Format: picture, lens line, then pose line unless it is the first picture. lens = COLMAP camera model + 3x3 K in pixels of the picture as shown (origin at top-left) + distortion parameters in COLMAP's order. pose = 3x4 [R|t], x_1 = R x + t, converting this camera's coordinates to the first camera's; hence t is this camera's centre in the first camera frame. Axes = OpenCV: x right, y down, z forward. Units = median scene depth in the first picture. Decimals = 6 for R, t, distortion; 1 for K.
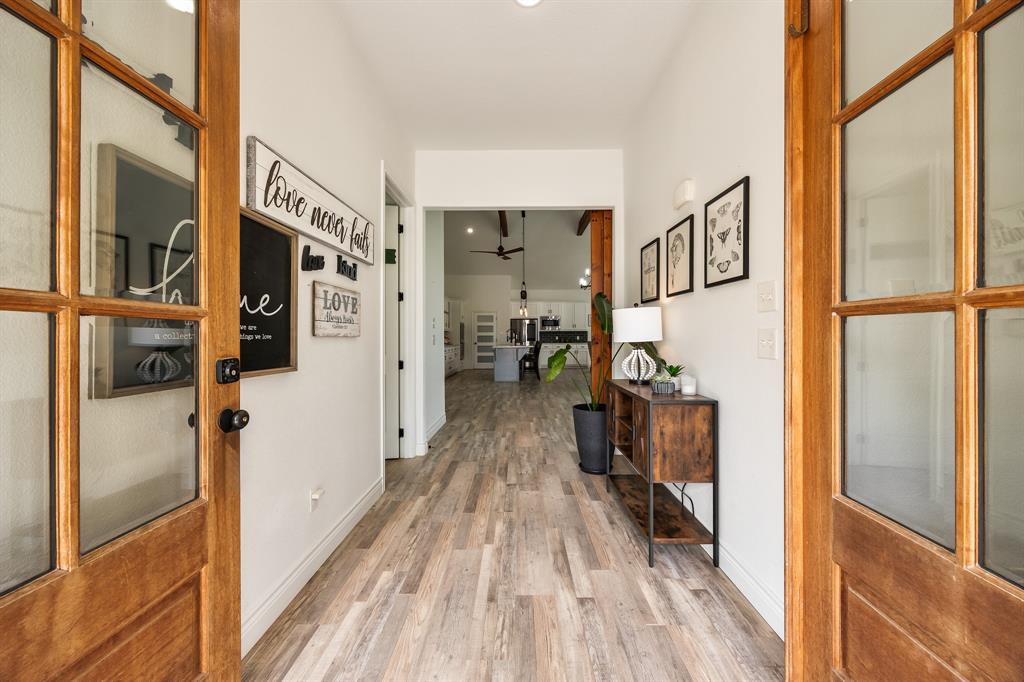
lens RADIAL K [[394.0, 0, 510.3], [0, 394.0, 336.1], [0, 0, 1]] dist [-0.002069, 0.000086]
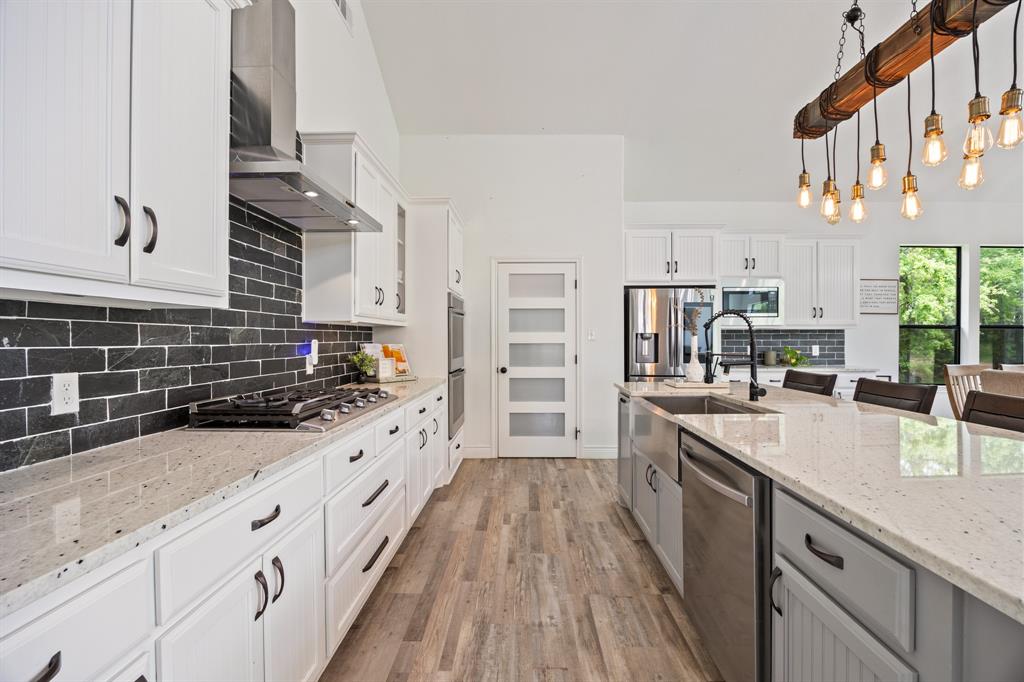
lens RADIAL K [[444.3, 0, 526.4], [0, 444.3, 340.0], [0, 0, 1]] dist [-0.015223, -0.000209]
pose [[0.999440, 0.005175, 0.033046, -0.078029], [-0.005668, 0.999874, 0.014848, -0.007943], [-0.032965, -0.015027, 0.999344, 0.643340]]
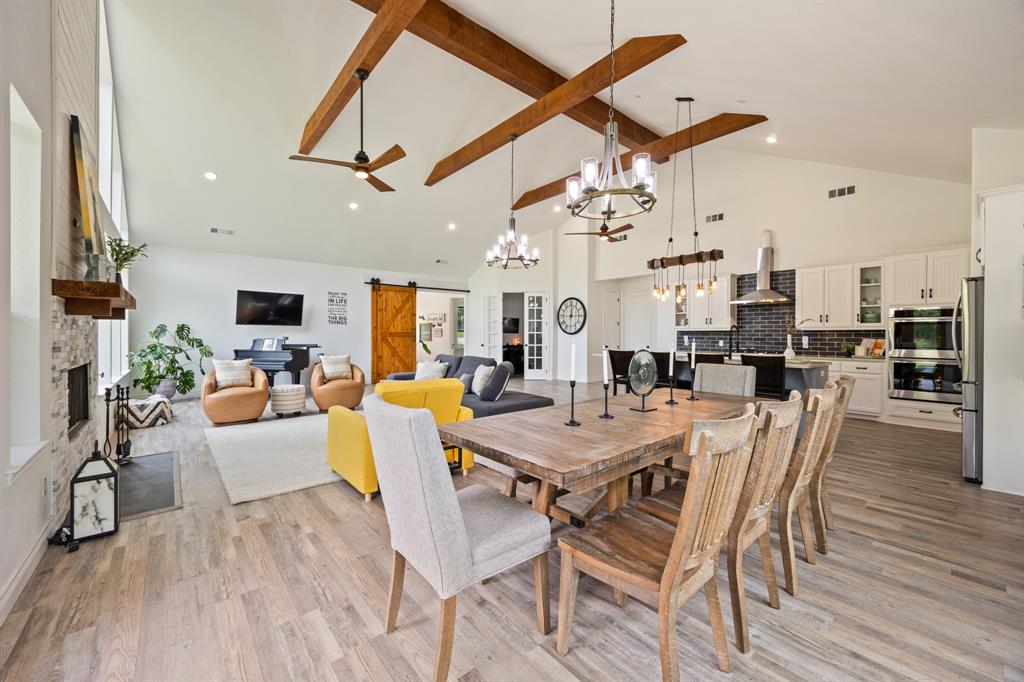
lens RADIAL K [[394.0, 0, 508.6], [0, 394.0, 333.0], [0, 0, 1]] dist [-0.002069, 0.000086]
pose [[-0.744236, 0.002457, -0.667912, 0.407970], [0.008861, 0.999942, -0.006194, -0.009039], [0.667858, -0.010528, -0.744215, 0.934684]]
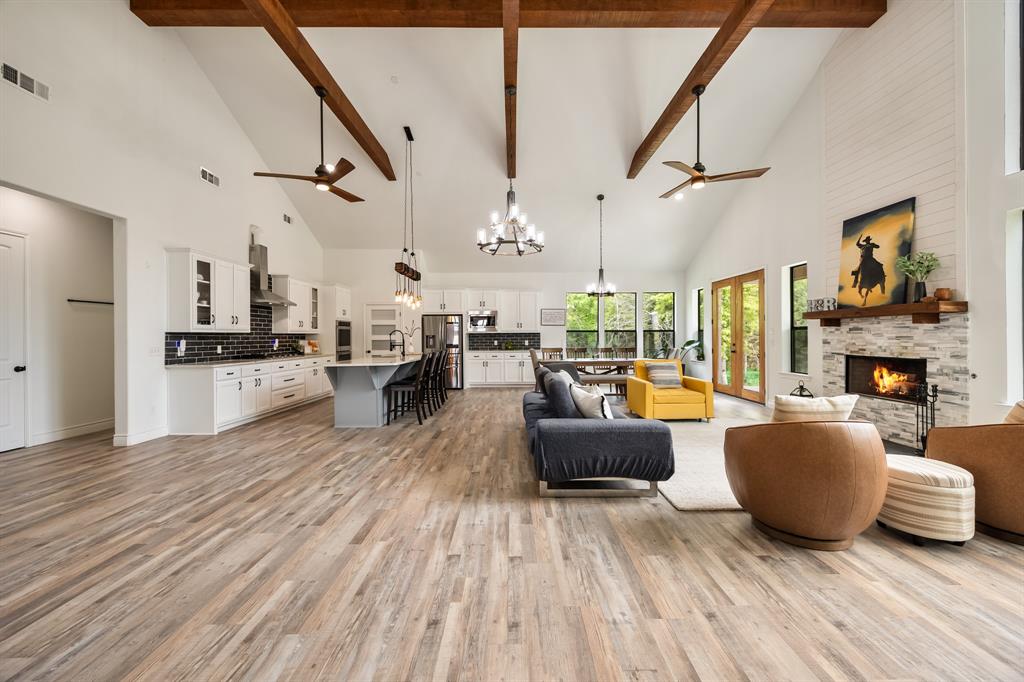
lens RADIAL K [[394.0, 0, 516.9], [0, 394.0, 335.6], [0, 0, 1]] dist [-0.002069, 0.000086]
pose [[0.998828, 0.001196, 0.048380, 0.121958], [-0.001665, 0.999952, 0.009647, -0.014458], [-0.048367, -0.009717, 0.998782, 0.311793]]
